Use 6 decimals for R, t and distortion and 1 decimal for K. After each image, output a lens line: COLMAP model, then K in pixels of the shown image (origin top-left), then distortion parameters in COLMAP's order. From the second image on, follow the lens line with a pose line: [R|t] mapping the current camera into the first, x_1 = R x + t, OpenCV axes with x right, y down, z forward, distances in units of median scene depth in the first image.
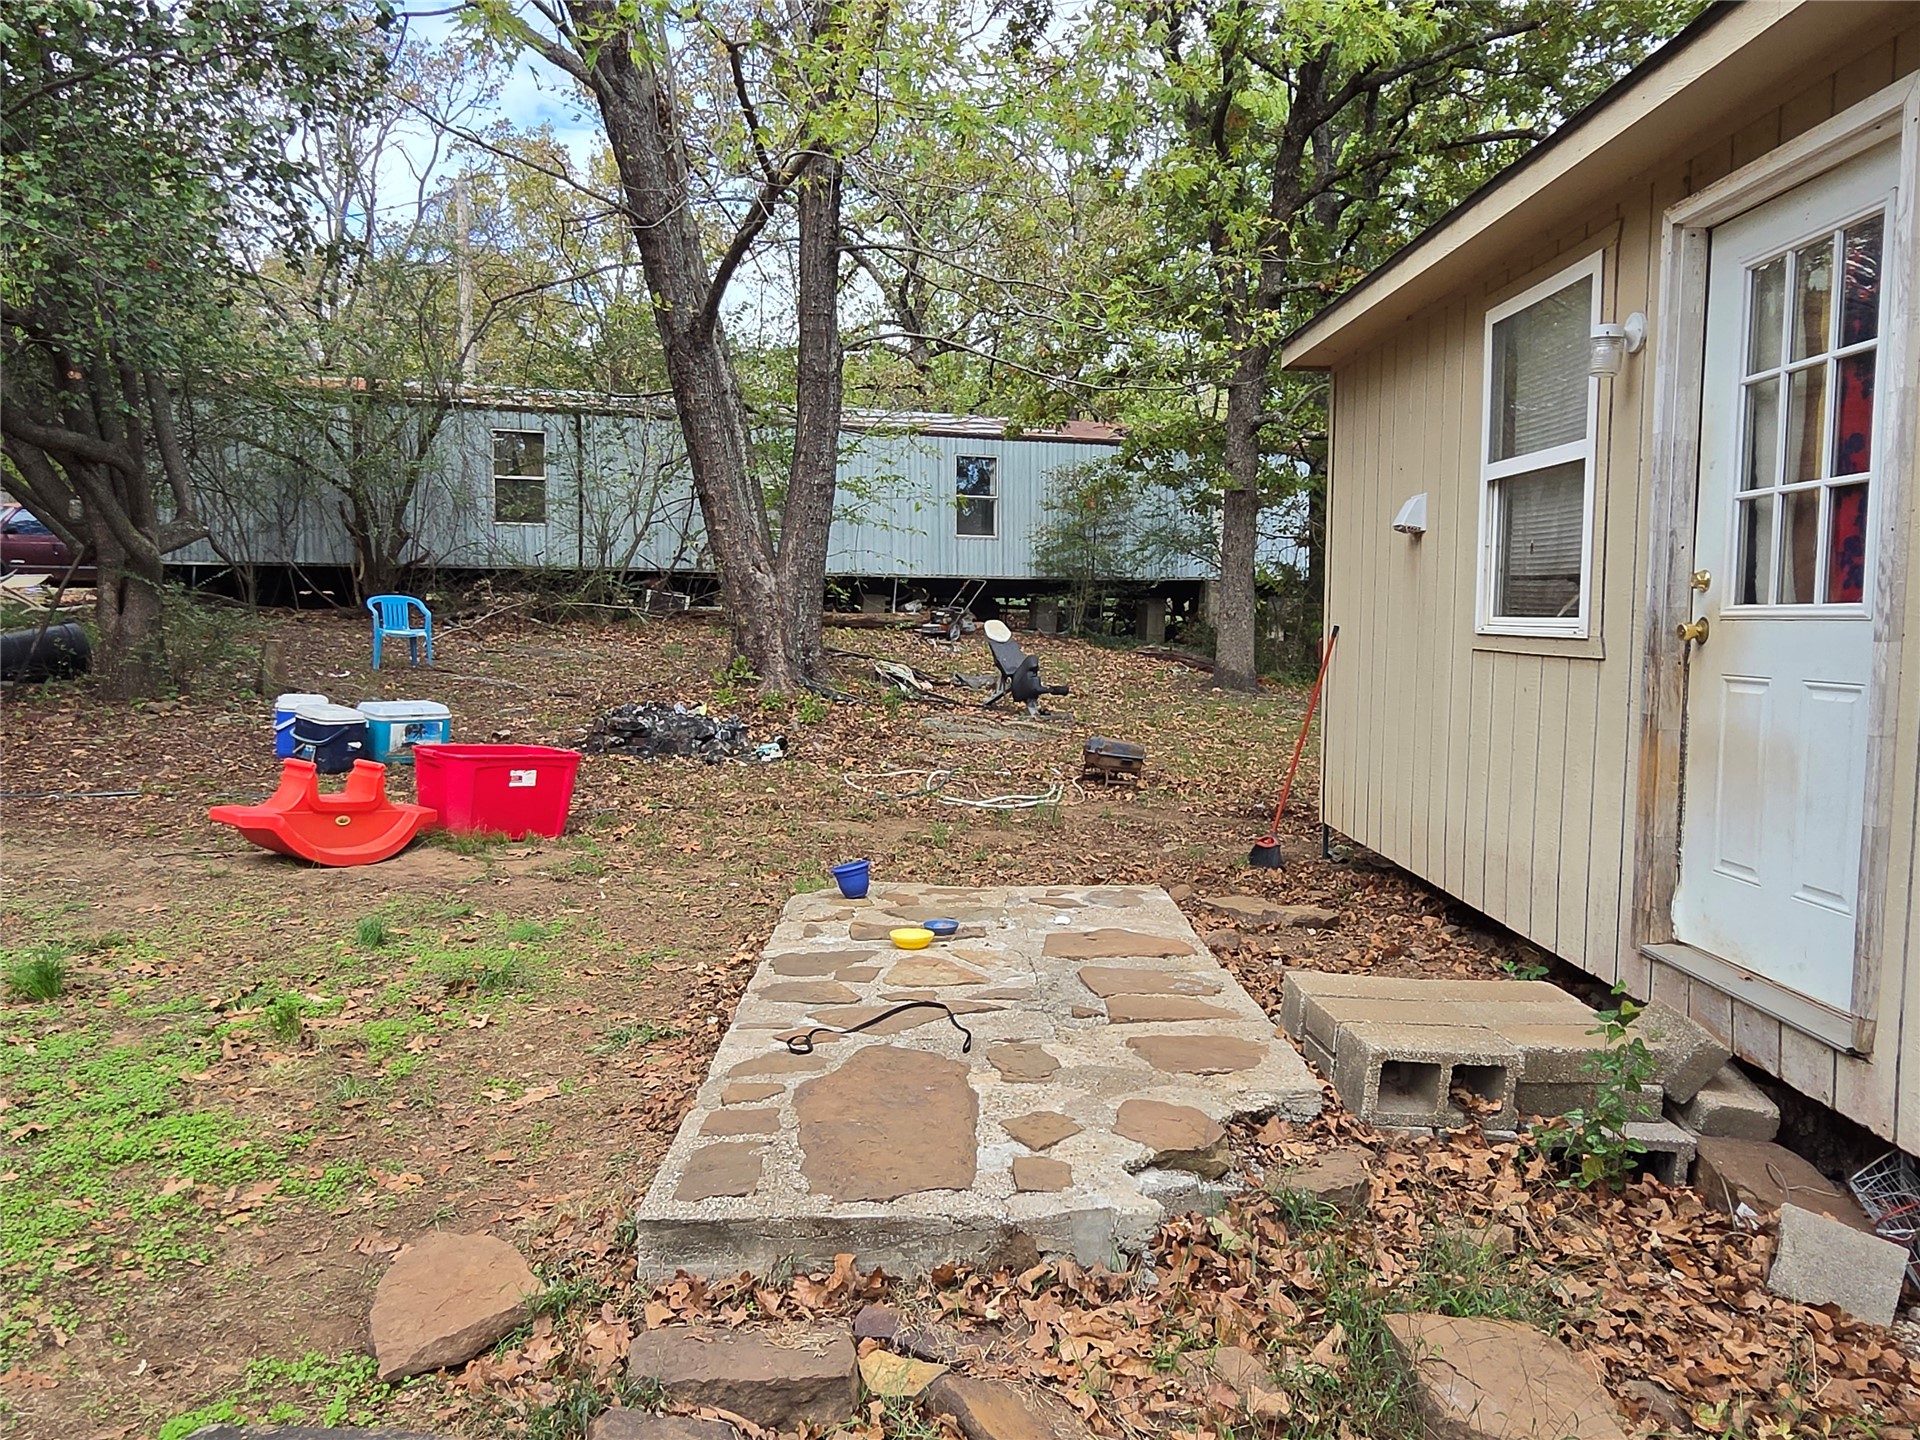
lens RADIAL K [[1356.8, 0, 948.2], [0, 1356.8, 713.0], [0, 0, 1]] dist [-0.001687, -0.003293]
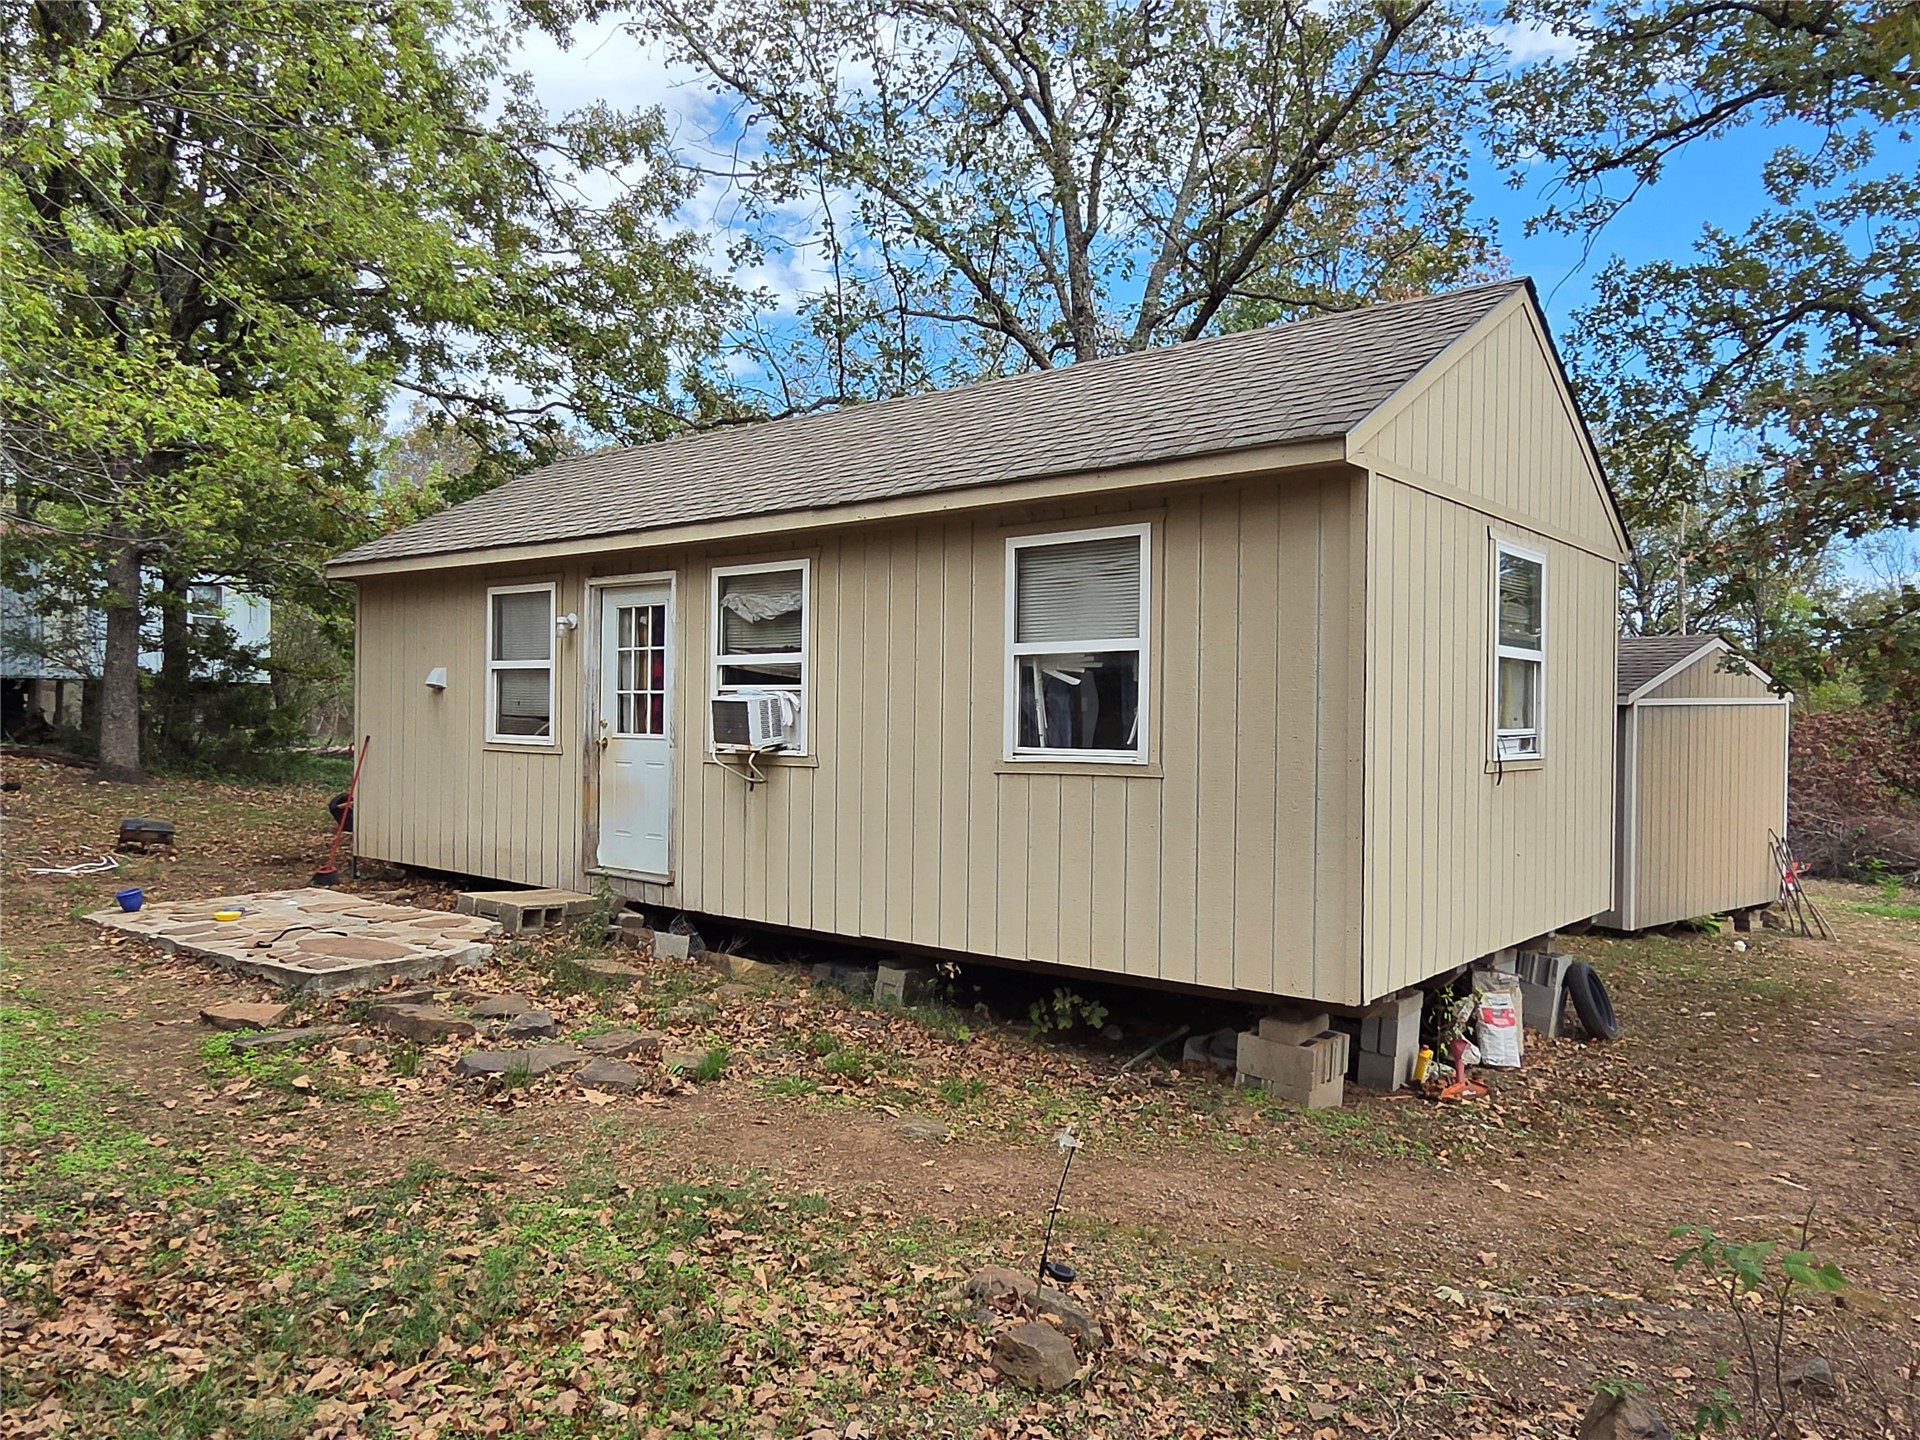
lens RADIAL K [[1356.8, 0, 954.3], [0, 1356.8, 717.4], [0, 0, 1]] dist [-0.001687, -0.003293]
pose [[0.635000, -0.002290, 0.772509, -0.728396], [0.048095, 0.998173, -0.036575, 0.012144], [-0.771013, 0.060379, 0.633950, -0.824796]]
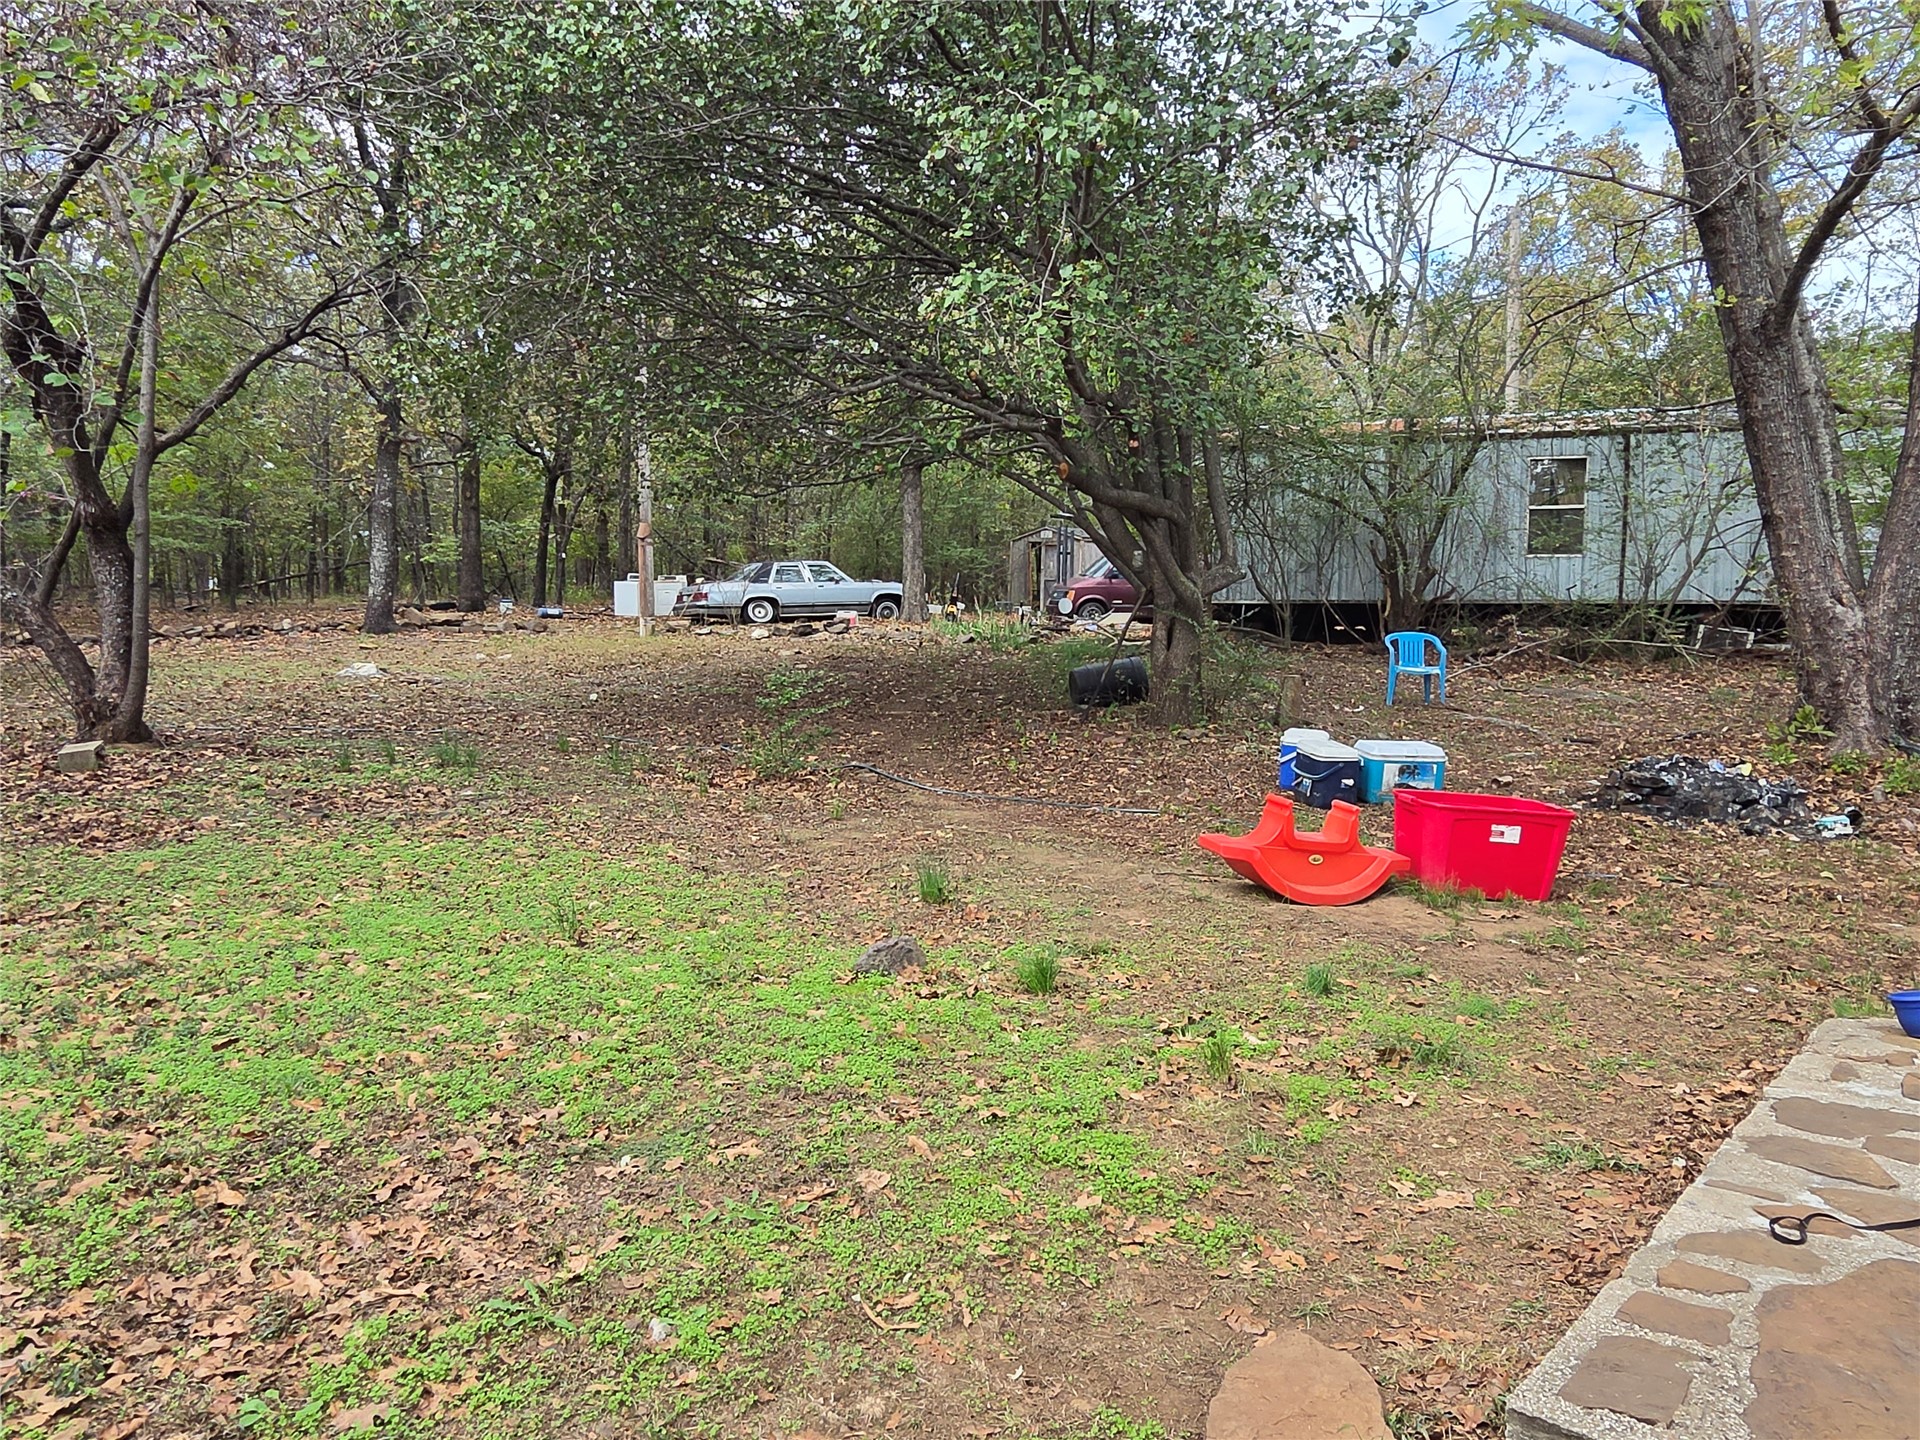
lens RADIAL K [[1356.8, 0, 958.6], [0, 1356.8, 726.3], [0, 0, 1]] dist [-0.001687, -0.003293]
pose [[0.747205, 0.047709, -0.662879, 0.024295], [-0.056983, 0.998346, 0.007622, -0.014173], [0.662147, 0.032077, 0.748688, 0.068385]]
